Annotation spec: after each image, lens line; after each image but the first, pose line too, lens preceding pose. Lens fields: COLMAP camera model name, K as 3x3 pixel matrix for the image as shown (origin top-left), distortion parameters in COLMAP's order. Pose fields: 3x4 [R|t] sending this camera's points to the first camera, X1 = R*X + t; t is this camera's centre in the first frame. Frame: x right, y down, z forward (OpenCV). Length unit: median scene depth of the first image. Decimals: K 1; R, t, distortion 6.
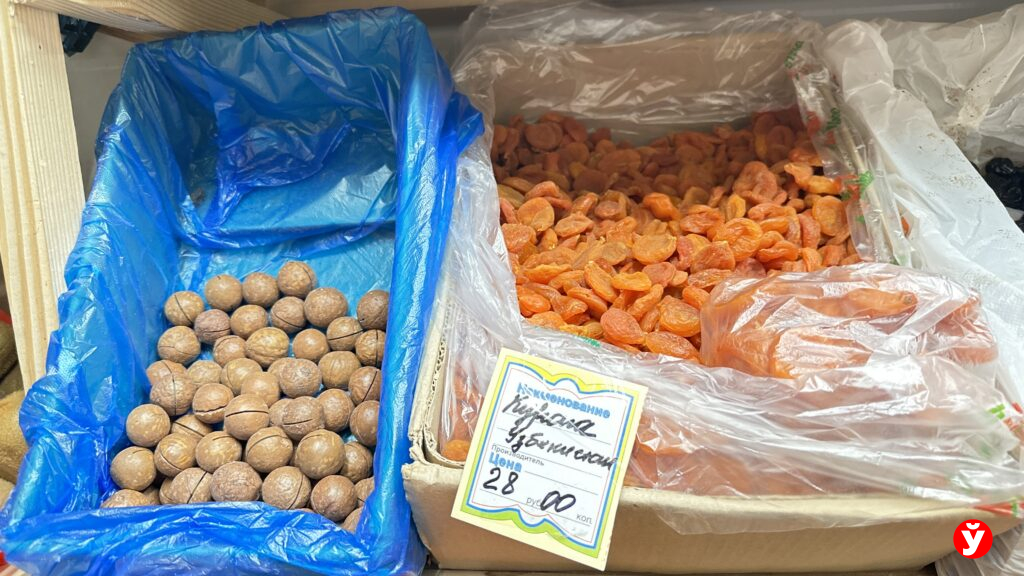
lens RADIAL K [[751.5, 0, 519.4], [0, 751.5, 293.3], [0, 0, 1]] dist [0.045455, -0.034530]
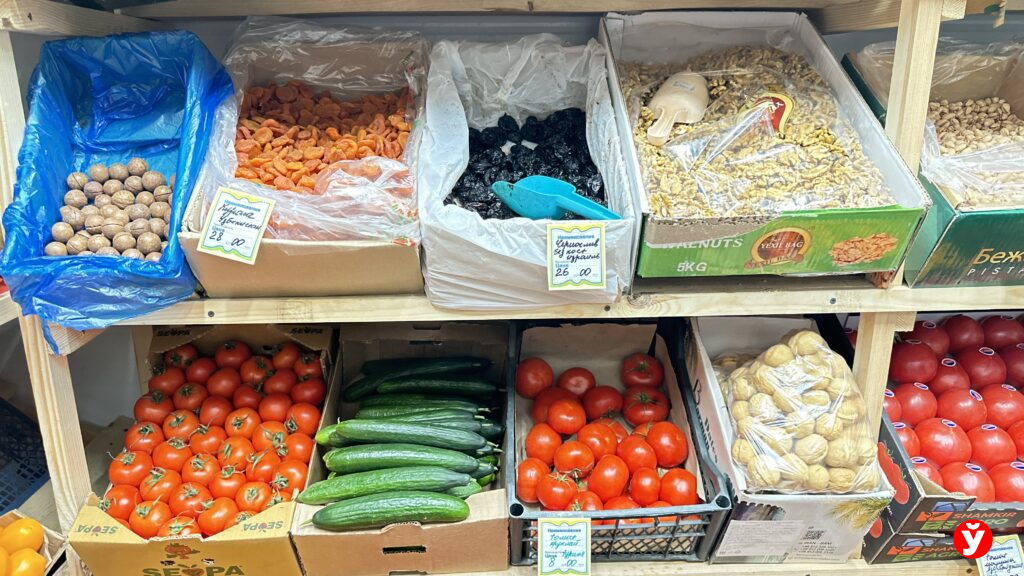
lens RADIAL K [[751.5, 0, 517.6], [0, 751.5, 287.6], [0, 0, 1]] dist [0.045455, -0.034530]
pose [[0.991981, -0.004007, 0.126321, 0.443590], [-0.004081, 0.997960, 0.063705, 0.170089], [-0.126318, -0.063710, 0.989942, -1.125749]]
